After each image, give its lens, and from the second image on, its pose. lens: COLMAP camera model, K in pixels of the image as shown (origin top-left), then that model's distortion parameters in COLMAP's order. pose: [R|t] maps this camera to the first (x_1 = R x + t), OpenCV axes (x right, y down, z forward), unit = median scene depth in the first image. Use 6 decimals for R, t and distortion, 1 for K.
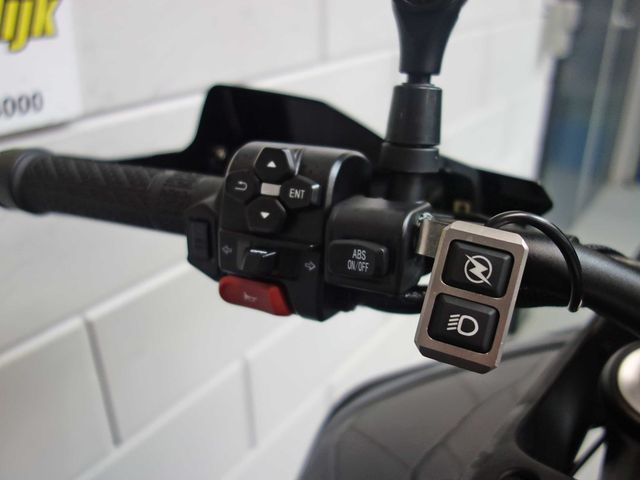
lens RADIAL K [[566.0, 0, 324.4], [0, 566.0, 241.5], [0, 0, 1]] dist [0.004970, 0.020844]
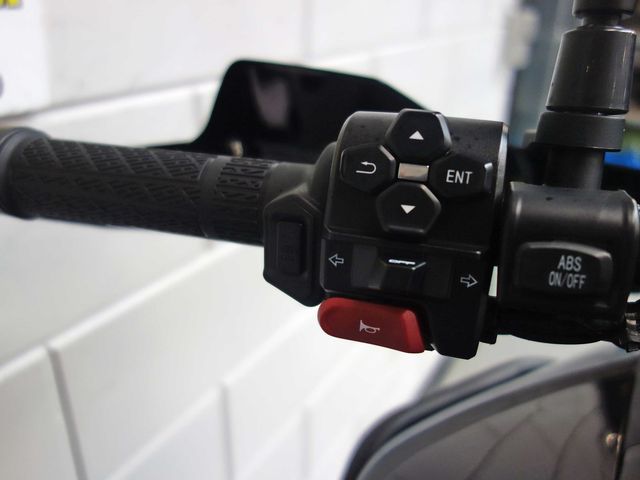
lens RADIAL K [[566.0, 0, 324.4], [0, 566.0, 241.5], [0, 0, 1]] dist [0.004970, 0.020844]
pose [[0.994833, -0.012309, 0.100781, -0.247490], [0.014673, 0.999634, -0.022749, 0.006628], [-0.100464, 0.024110, 0.994649, 0.292559]]
